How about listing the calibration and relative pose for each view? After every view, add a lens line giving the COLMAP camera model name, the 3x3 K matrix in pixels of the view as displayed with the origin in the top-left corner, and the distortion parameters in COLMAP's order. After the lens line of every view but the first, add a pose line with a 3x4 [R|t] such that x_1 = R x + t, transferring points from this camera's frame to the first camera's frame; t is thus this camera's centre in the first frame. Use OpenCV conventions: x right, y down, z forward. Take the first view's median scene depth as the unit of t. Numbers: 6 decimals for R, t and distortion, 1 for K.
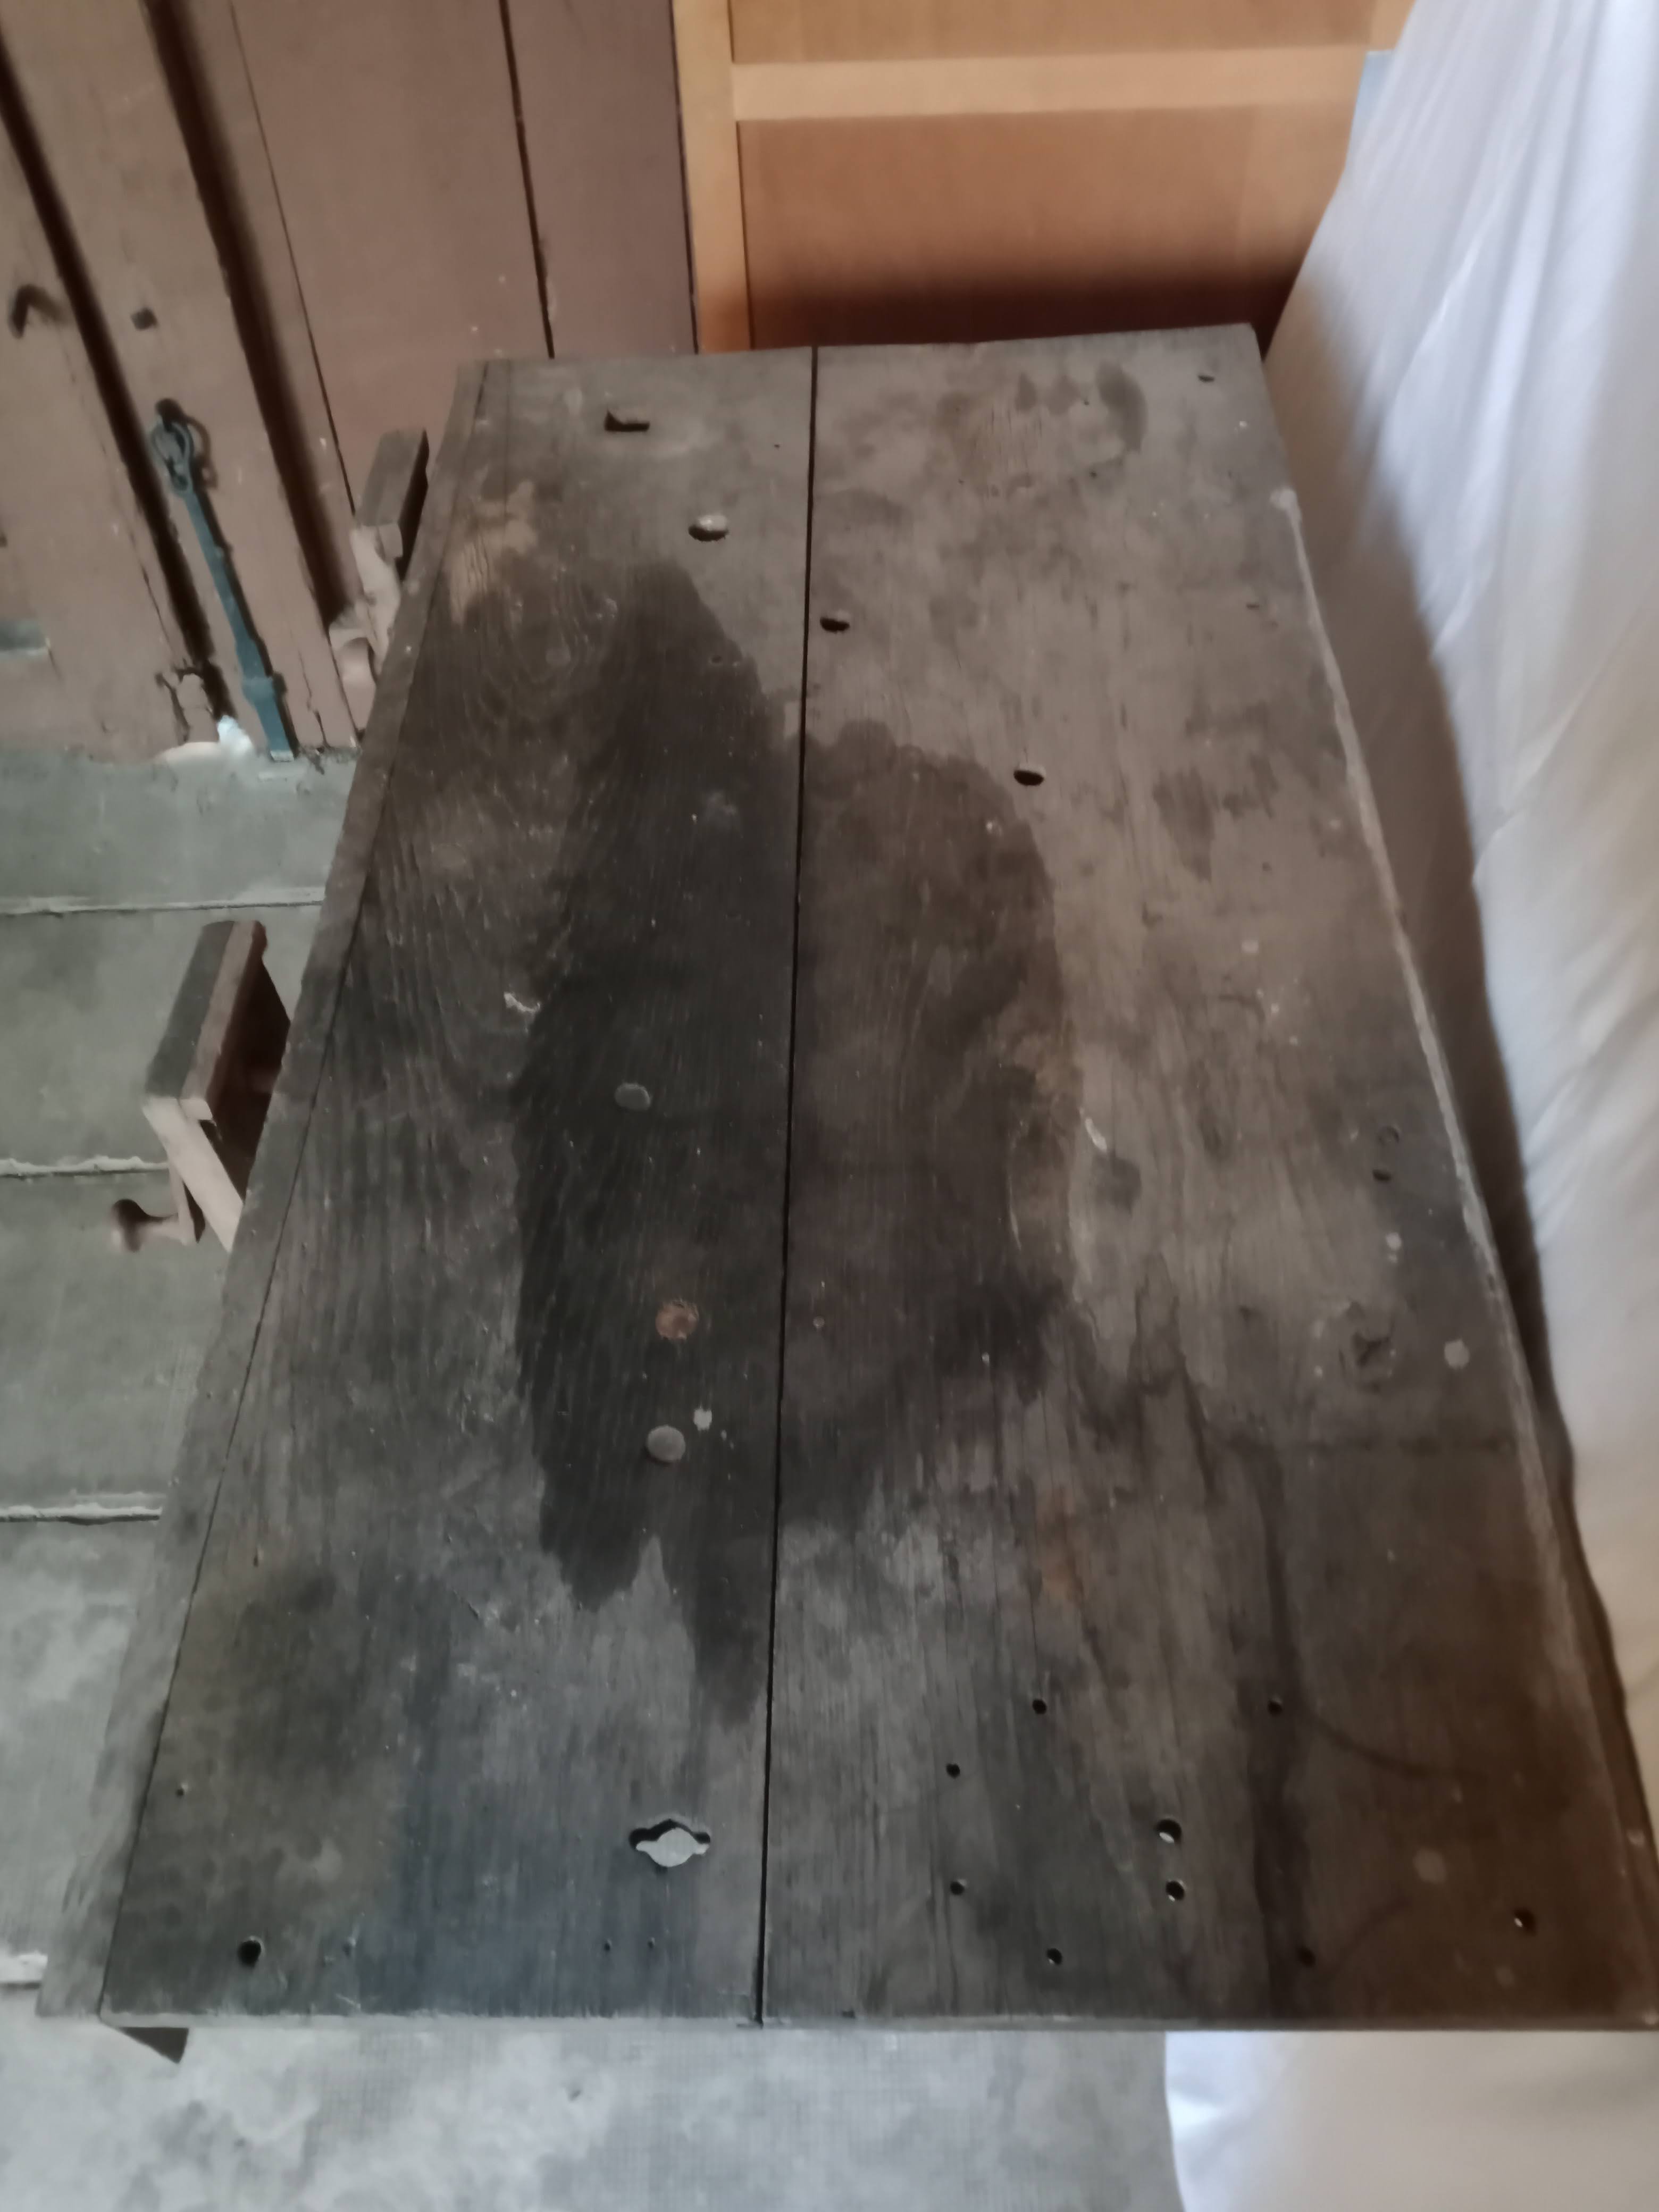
lens RADIAL K [[1744.0, 0, 826.3], [0, 1744.0, 1119.2], [0, 0, 1]] dist [0.036582, -0.058508]
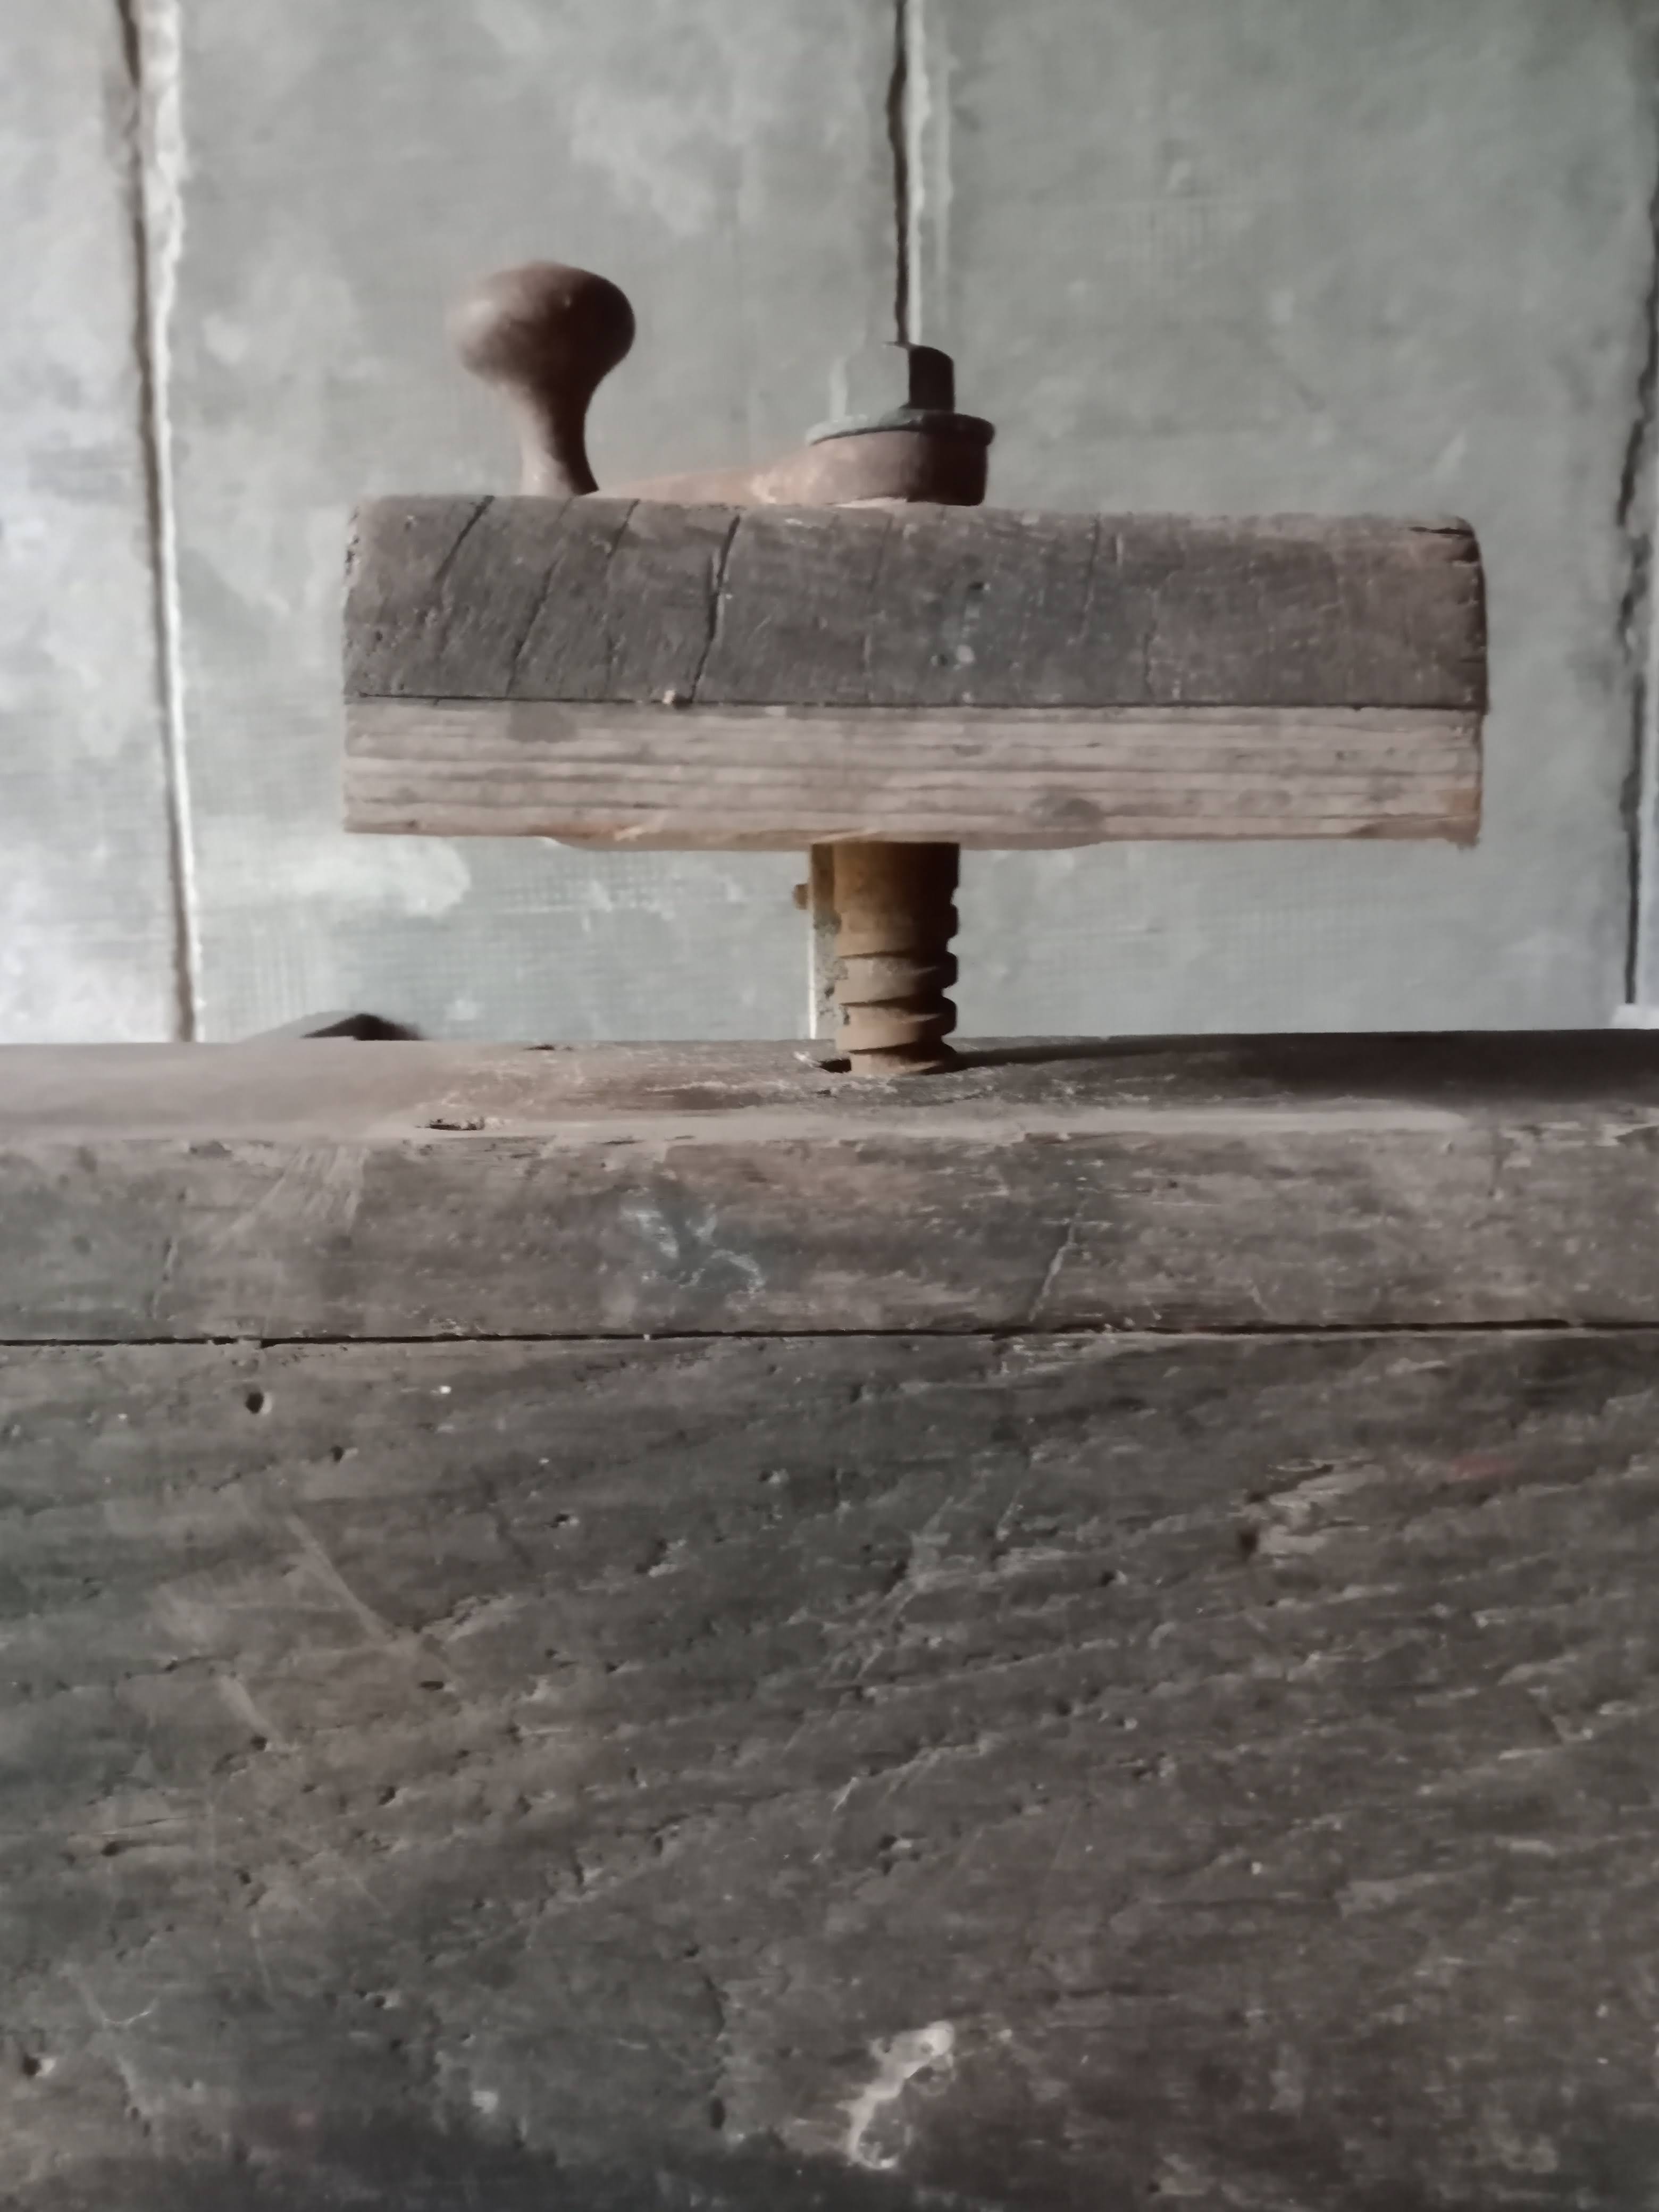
lens RADIAL K [[1744.0, 0, 841.9], [0, 1744.0, 1086.5], [0, 0, 1]] dist [0.036582, -0.058508]
pose [[0.010082, 0.985188, 0.171178, -0.258326], [-0.805601, -0.093409, 0.585049, -0.137327], [0.592373, -0.143800, 0.792727, 0.618561]]
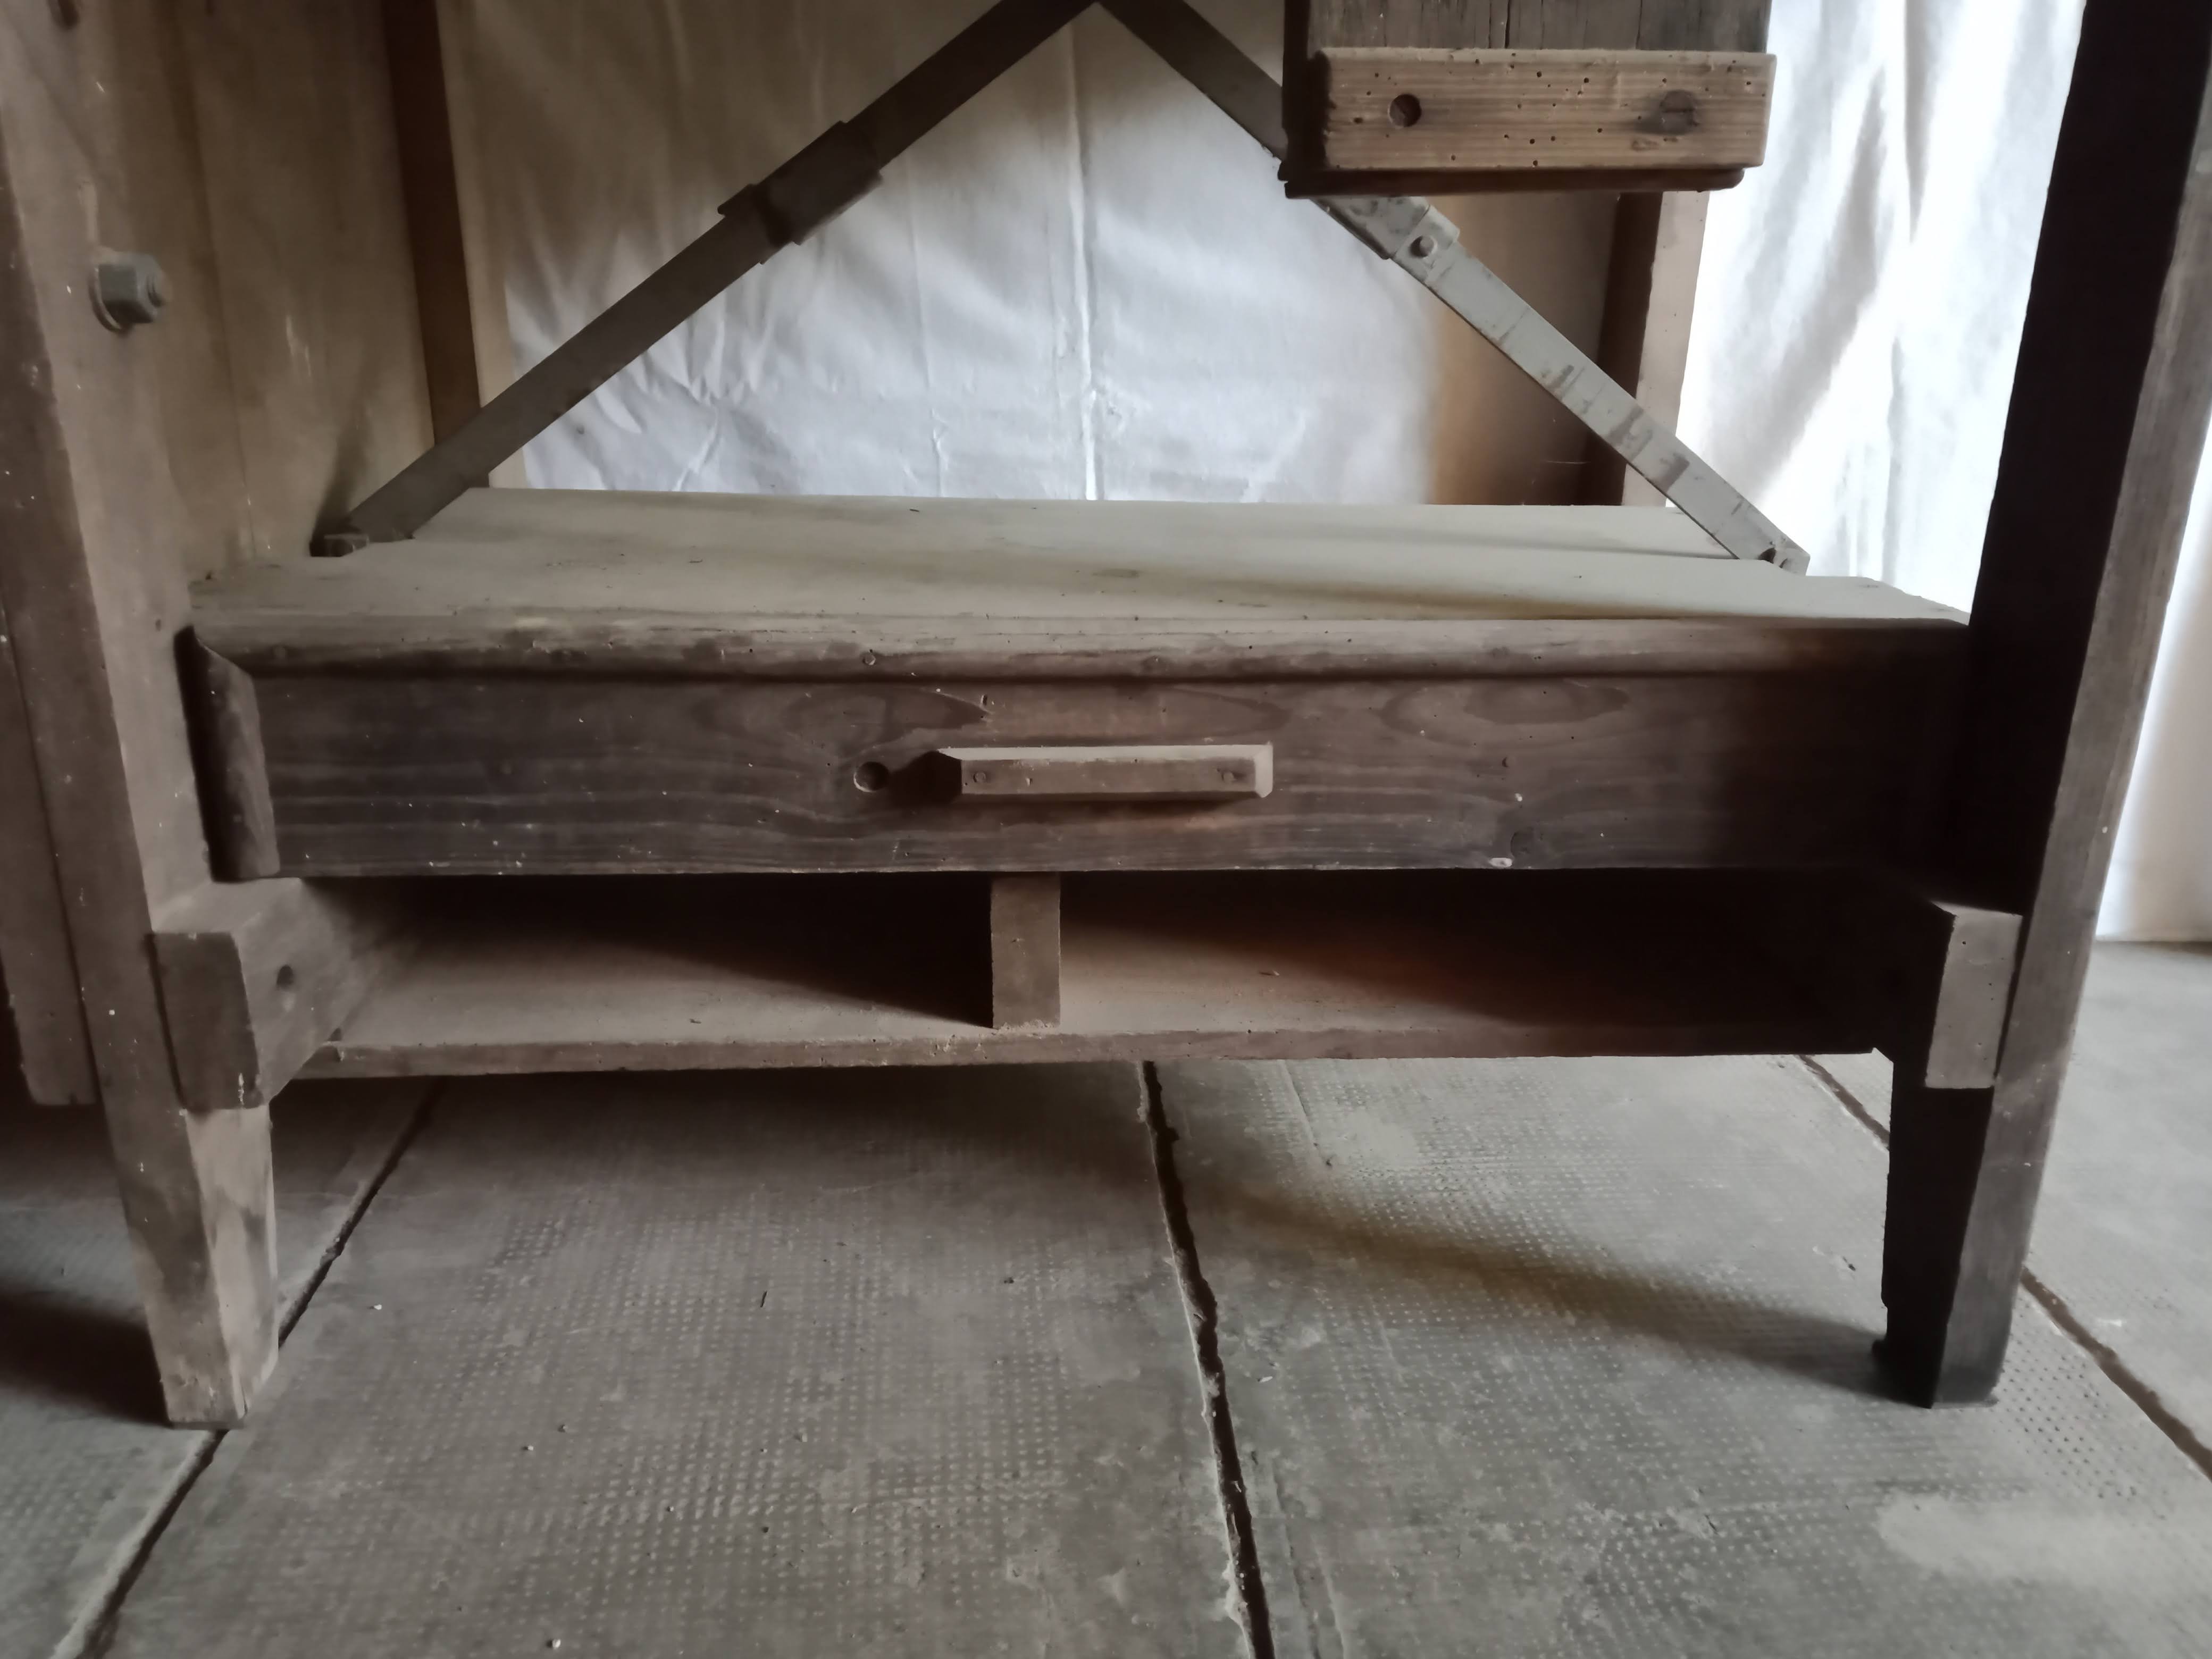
lens RADIAL K [[1744.0, 0, 1109.2], [0, 1744.0, 823.4], [0, 0, 1]] dist [0.036582, -0.058508]
pose [[-0.064150, -0.280951, 0.957576, -0.628232], [0.778612, 0.586115, 0.224126, 0.013053], [-0.624218, 0.759958, 0.181153, 1.001721]]
